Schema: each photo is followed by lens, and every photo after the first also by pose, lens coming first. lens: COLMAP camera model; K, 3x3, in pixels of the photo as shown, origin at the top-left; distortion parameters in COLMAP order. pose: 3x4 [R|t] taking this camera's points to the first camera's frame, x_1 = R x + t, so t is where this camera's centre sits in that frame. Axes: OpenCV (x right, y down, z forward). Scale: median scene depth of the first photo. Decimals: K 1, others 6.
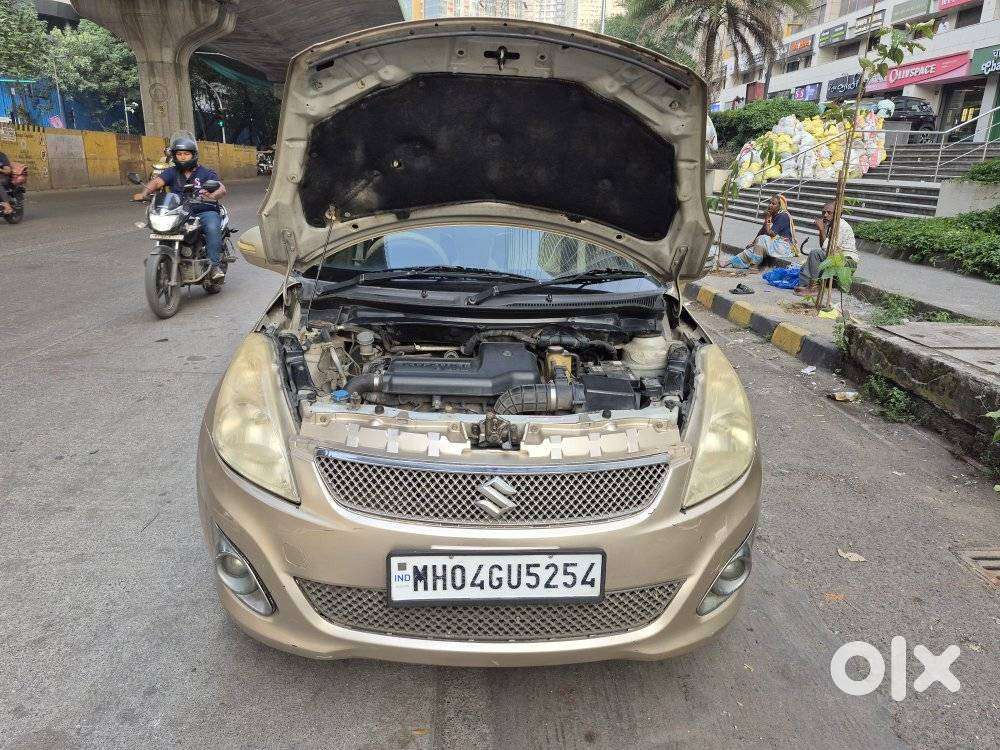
lens RADIAL K [[706.2, 0, 491.8], [0, 706.2, 377.4], [0, 0, 1]] dist [0.091425, -0.098650]
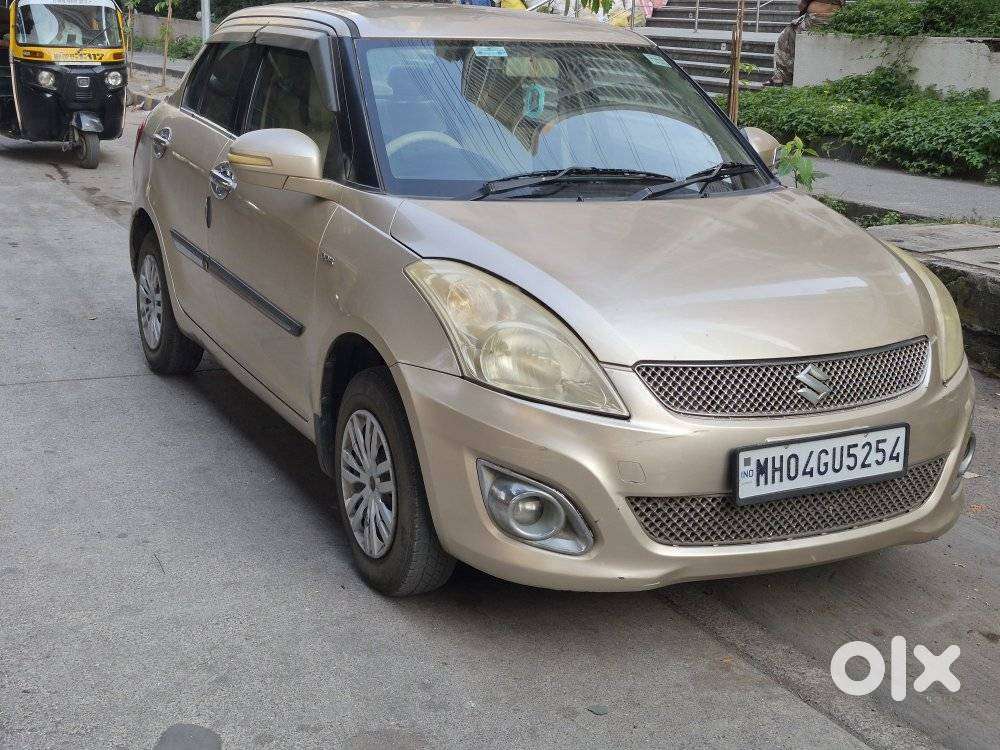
lens RADIAL K [[1422.8, 0, 500.0], [0, 1422.8, 375.0], [0, 0, 1]] dist [0.140900, -0.092894]
pose [[0.910191, -0.108157, 0.399817, -1.201486], [0.119294, 0.992854, -0.002992, 0.109305], [-0.396637, 0.050419, 0.916590, -0.679692]]
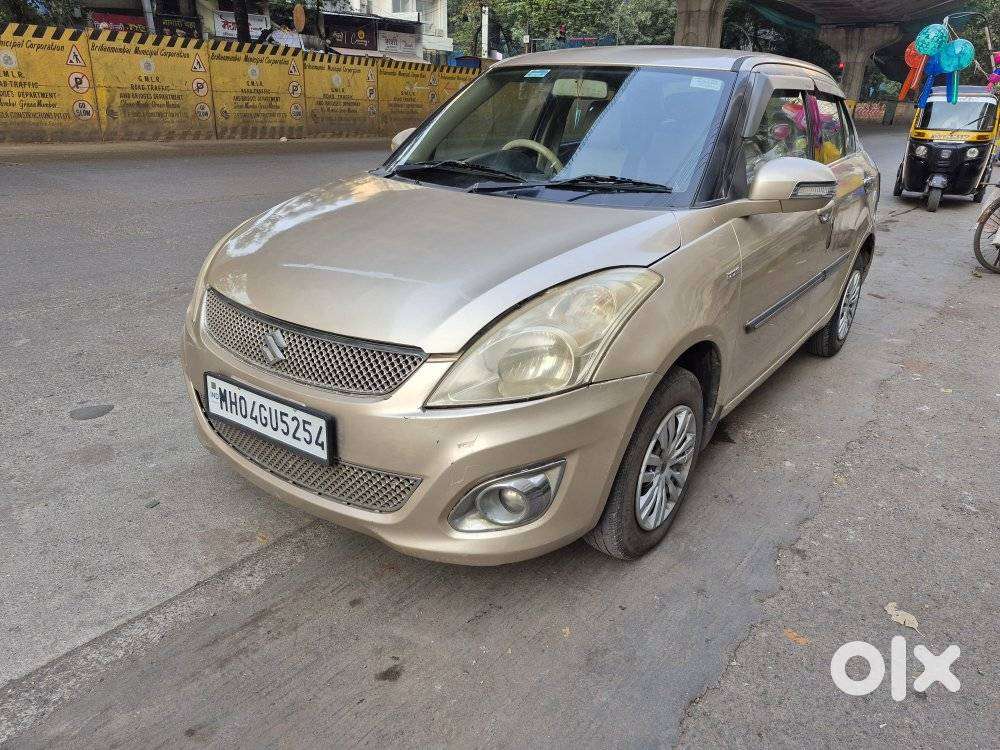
lens RADIAL K [[699.2, 0, 509.0], [0, 699.2, 387.2], [0, 0, 1]] dist [0.085191, -0.095189]
pose [[0.780076, 0.233321, -0.580554, 0.947561], [-0.188995, 0.972395, 0.136852, 0.009156], [0.596459, 0.002967, 0.802638, 0.330199]]
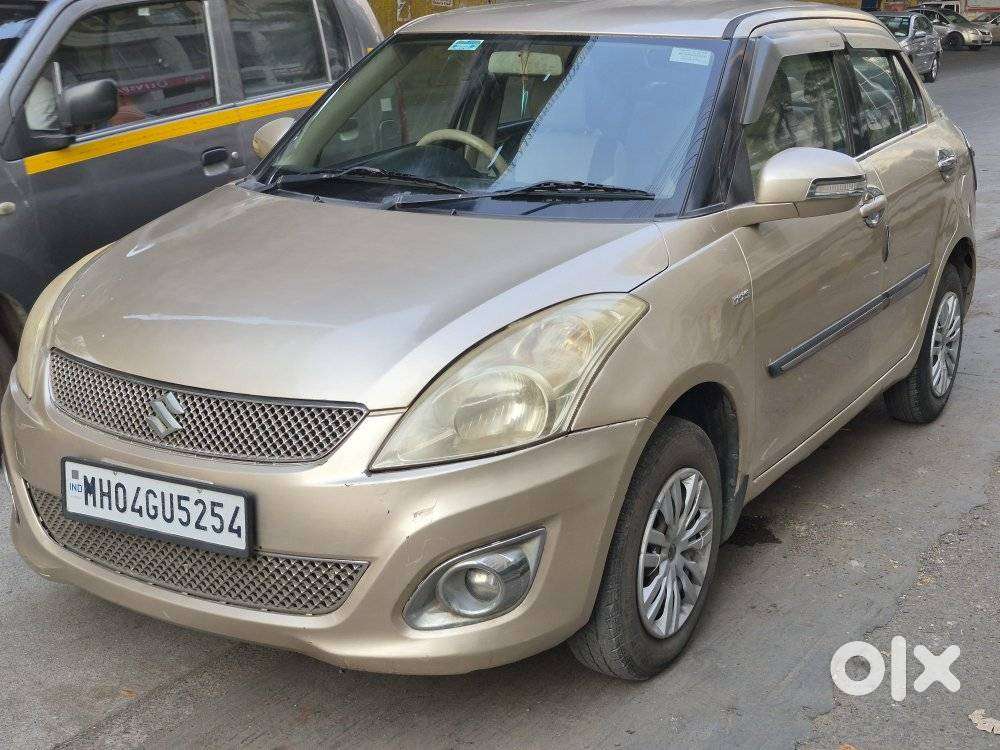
lens RADIAL K [[1376.5, 0, 500.0], [0, 1376.5, 375.0], [0, 0, 1]] dist [0.111619, 0.039958]
pose [[0.830830, 0.111299, -0.545284, 1.269492], [-0.136602, 0.990608, -0.005941, 0.074172], [0.539501, 0.079423, 0.838230, -0.212289]]
